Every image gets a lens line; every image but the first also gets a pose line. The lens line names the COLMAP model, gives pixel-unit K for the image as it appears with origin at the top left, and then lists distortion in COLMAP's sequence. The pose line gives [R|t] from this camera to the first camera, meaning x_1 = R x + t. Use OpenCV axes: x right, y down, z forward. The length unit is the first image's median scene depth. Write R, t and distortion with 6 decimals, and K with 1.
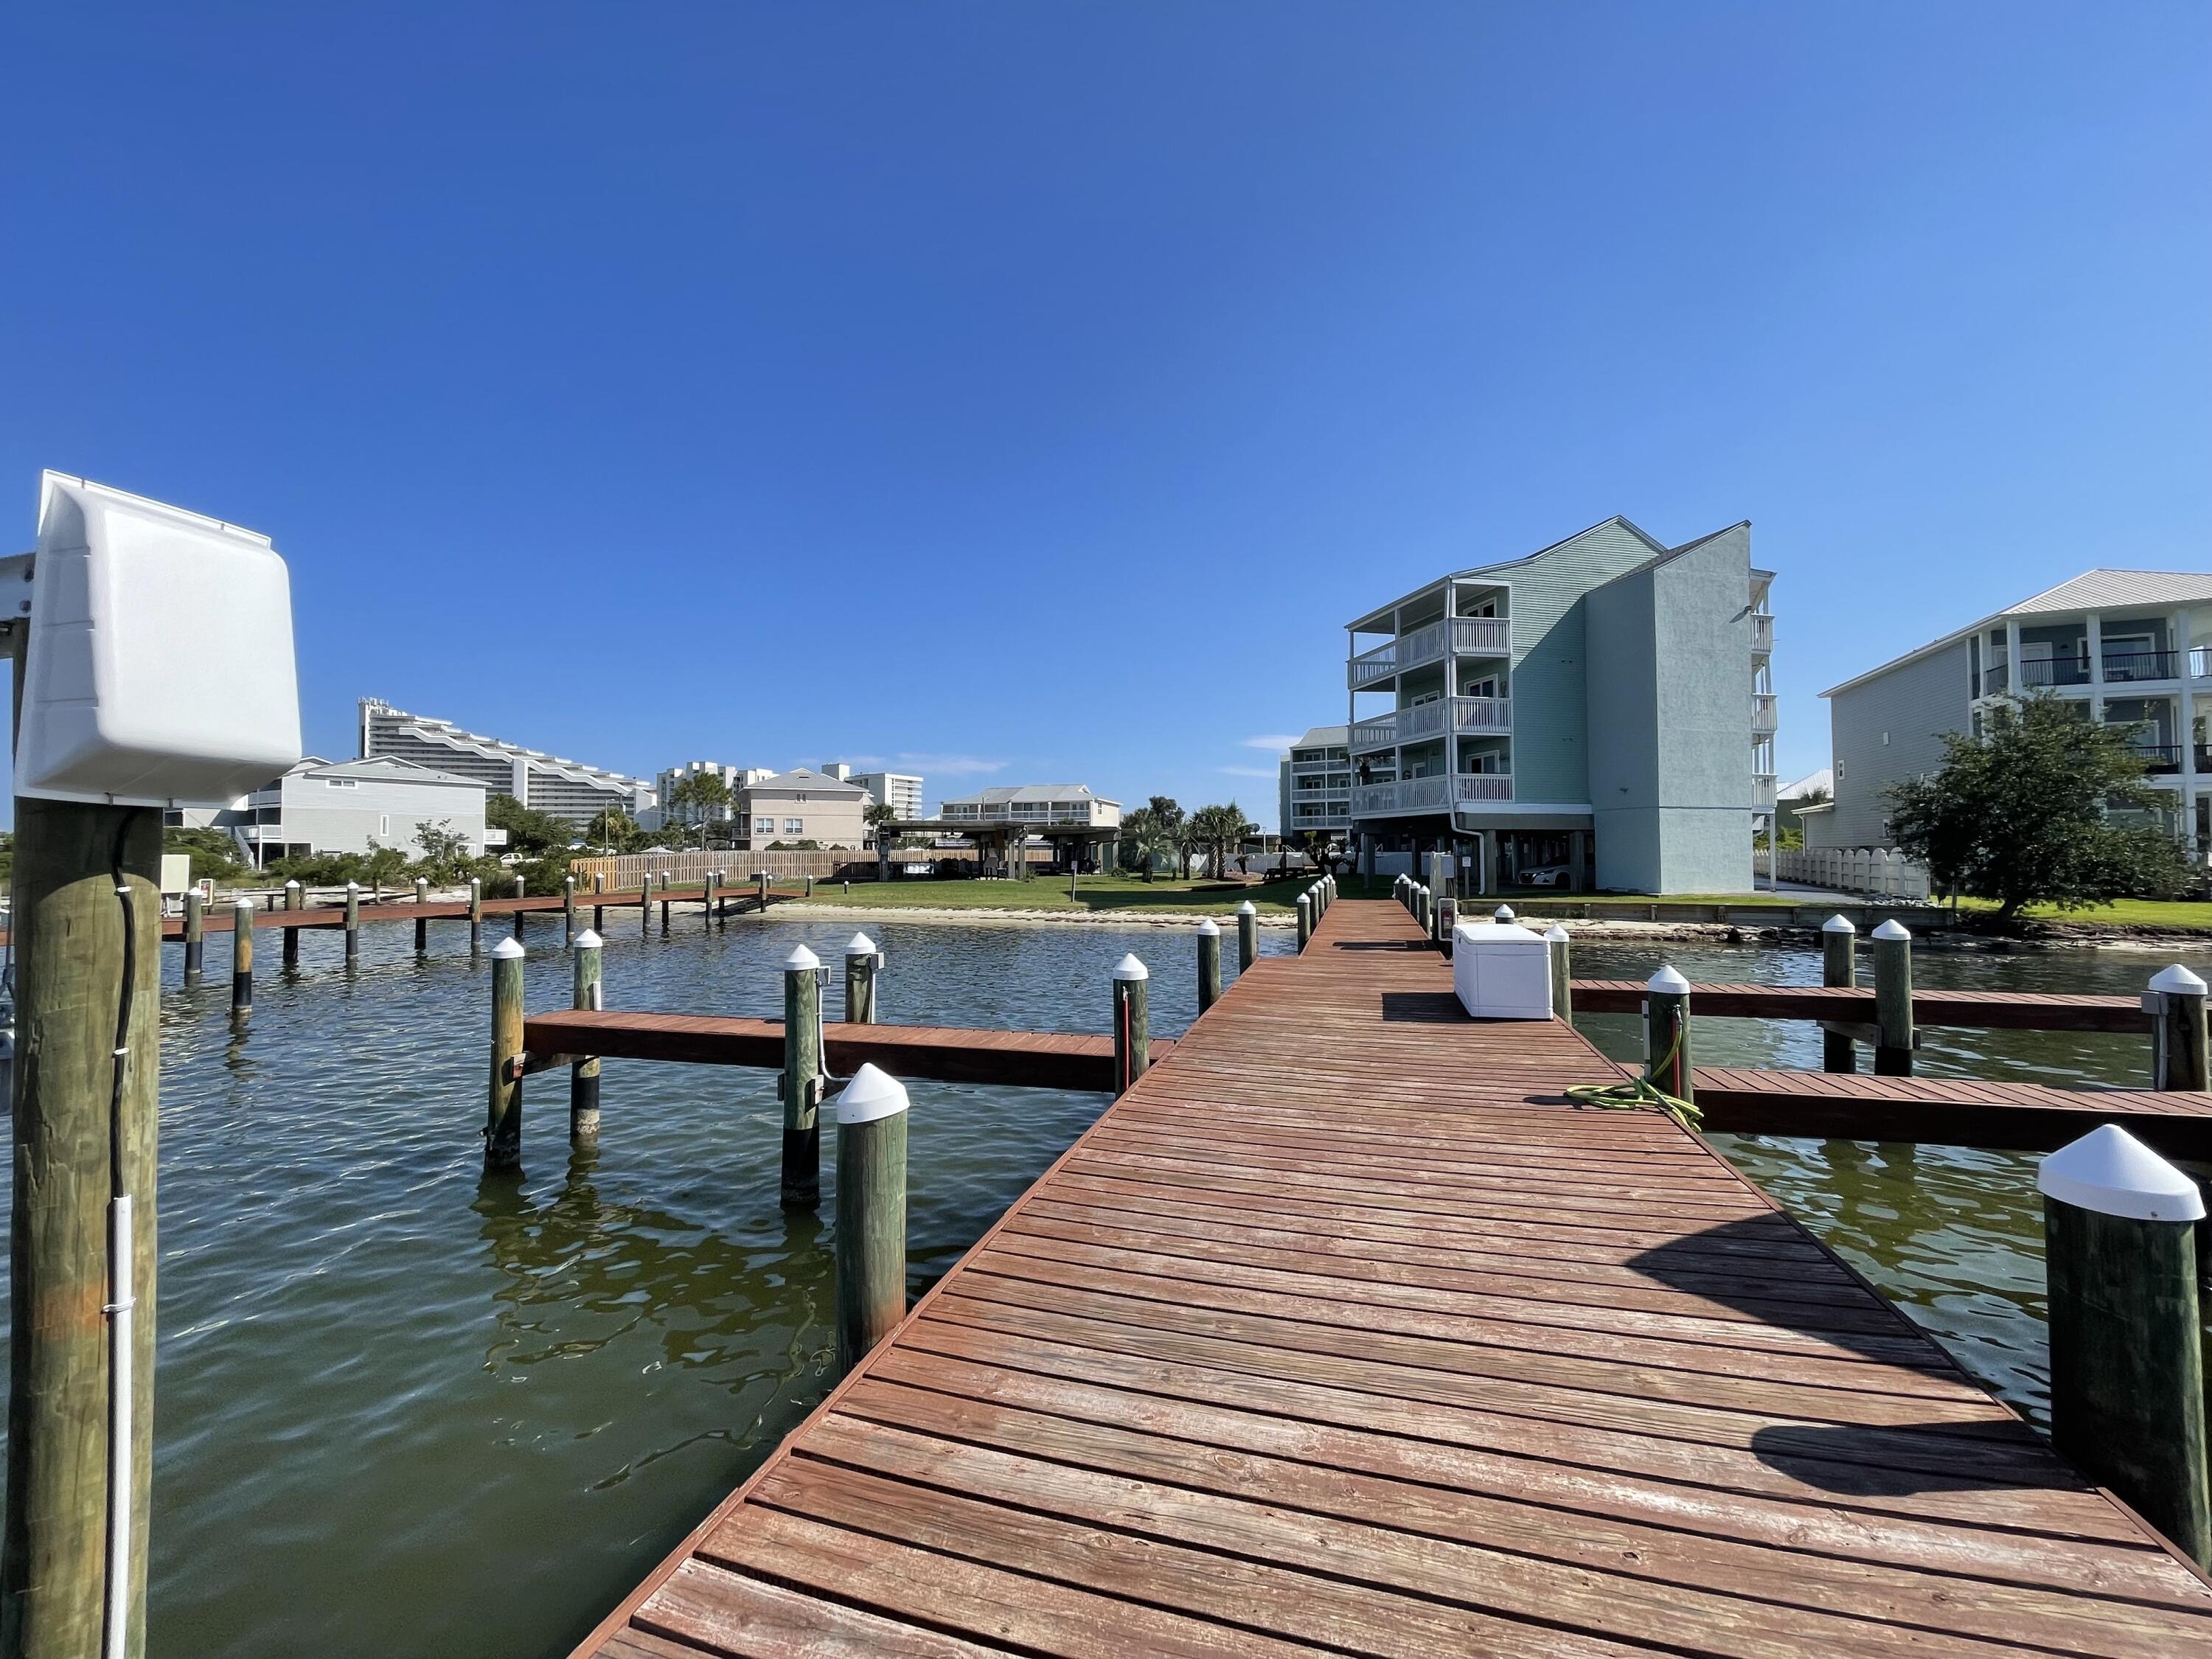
lens RADIAL K [[894.9, 0, 1106.0], [0, 894.9, 829.5], [0, 0, 1]] dist [-0.000483, 0.000027]
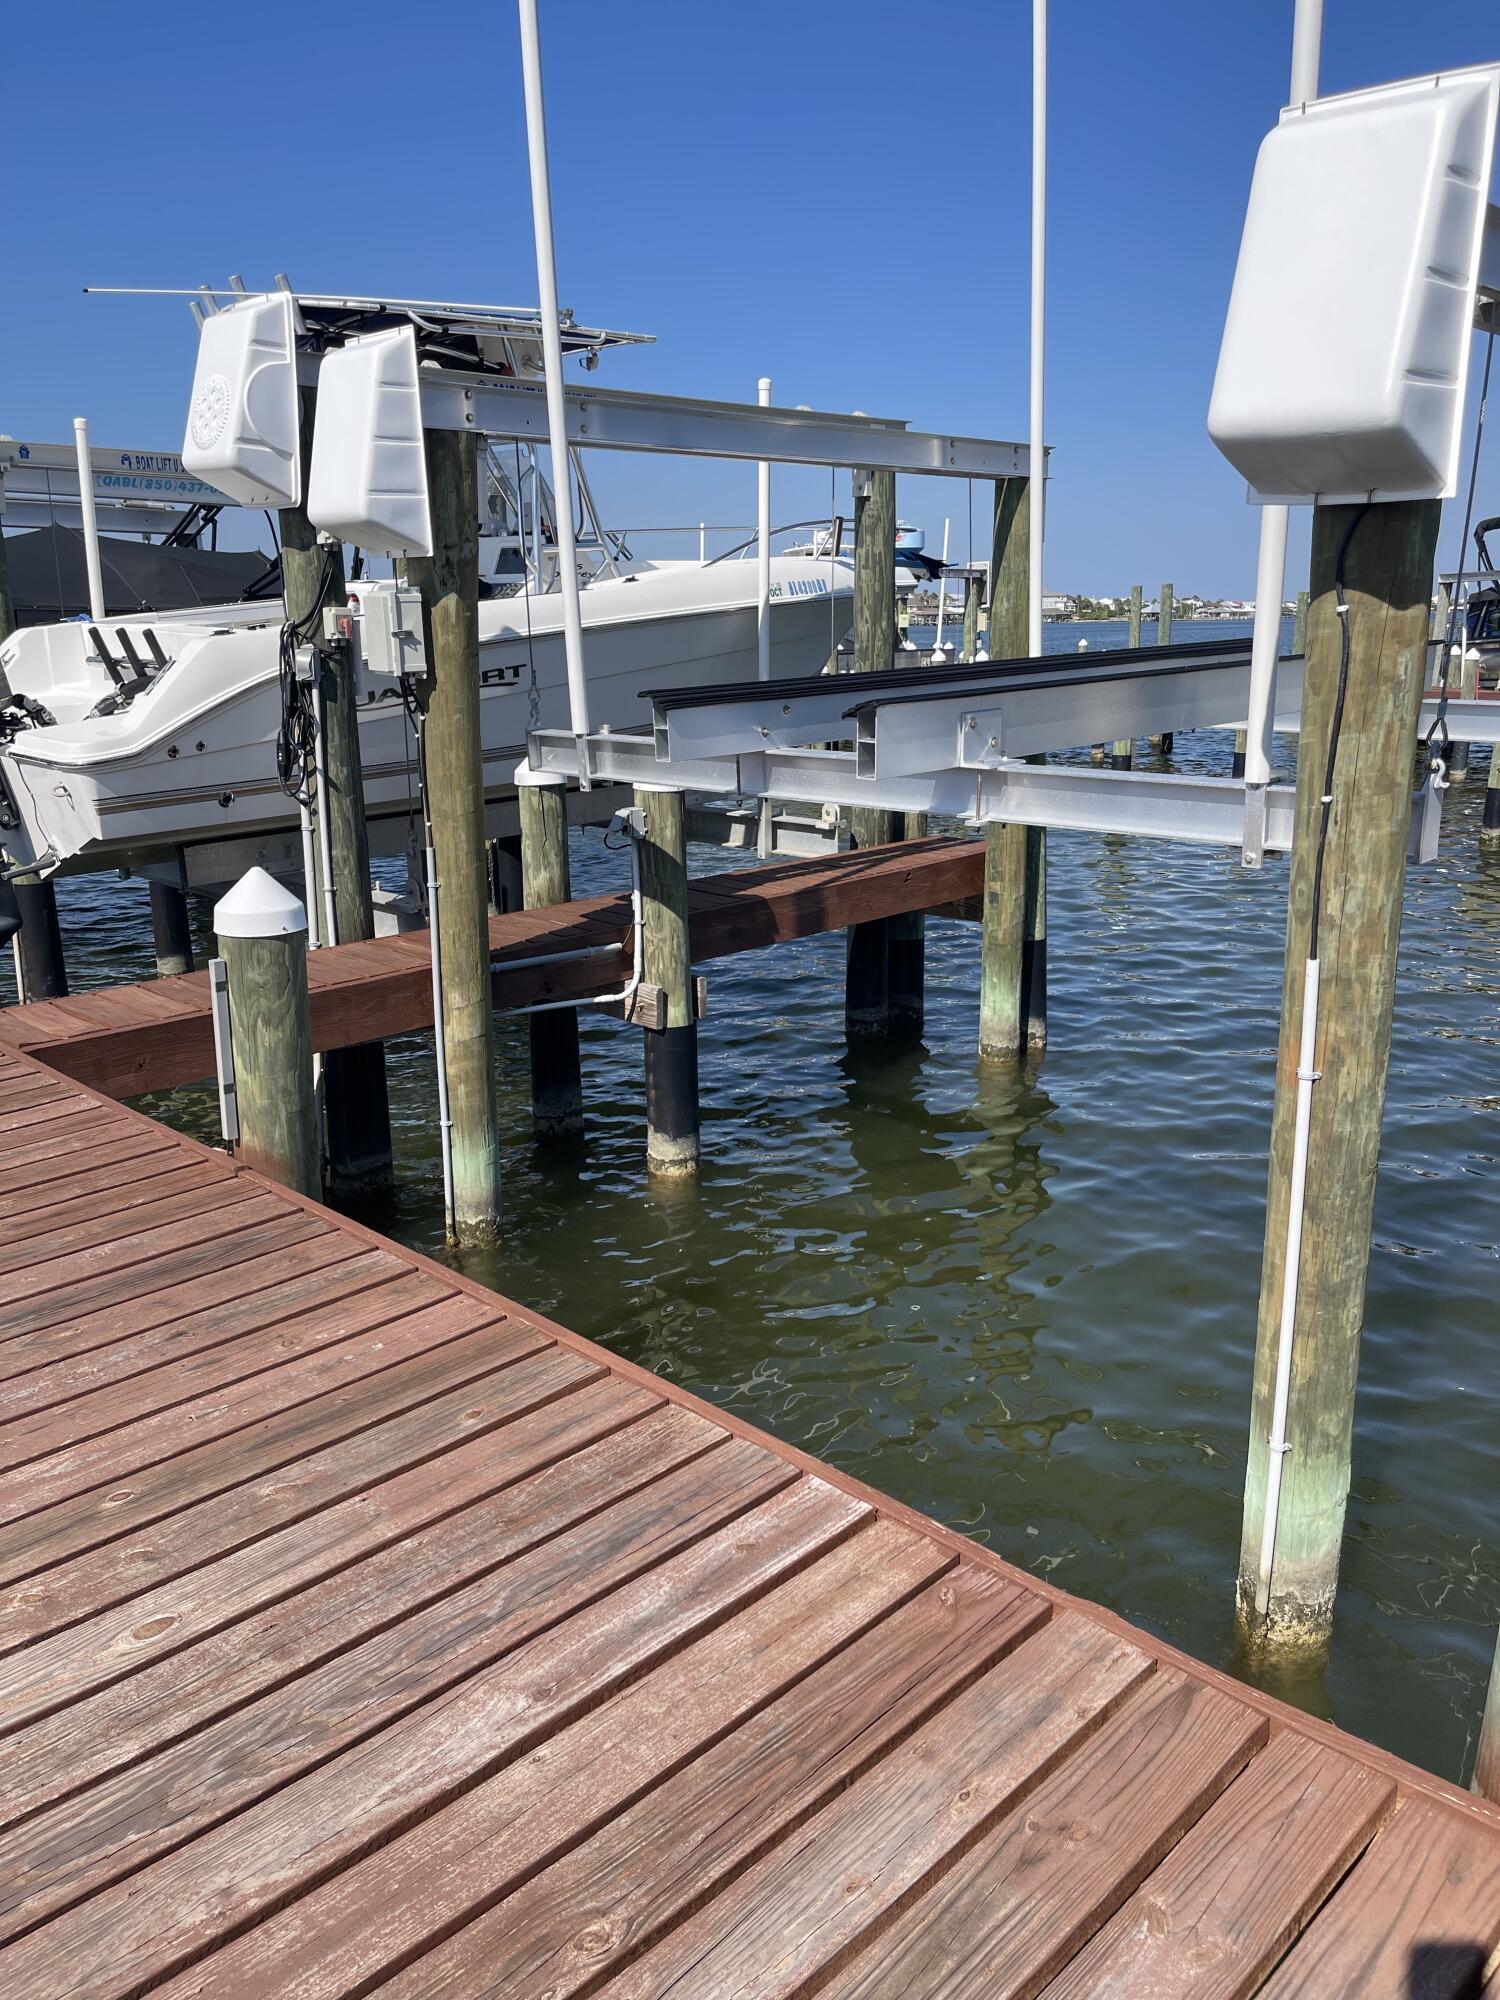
lens RADIAL K [[1512.0, 0, 750.0], [0, 1512.0, 1000.0], [0, 0, 1]] dist [0.006743, 0.001423]
pose [[-0.486356, 0.217804, -0.846179, 0.472356], [0.029559, 0.971981, 0.233195, 0.075232], [0.873261, 0.088403, -0.479167, 1.217362]]
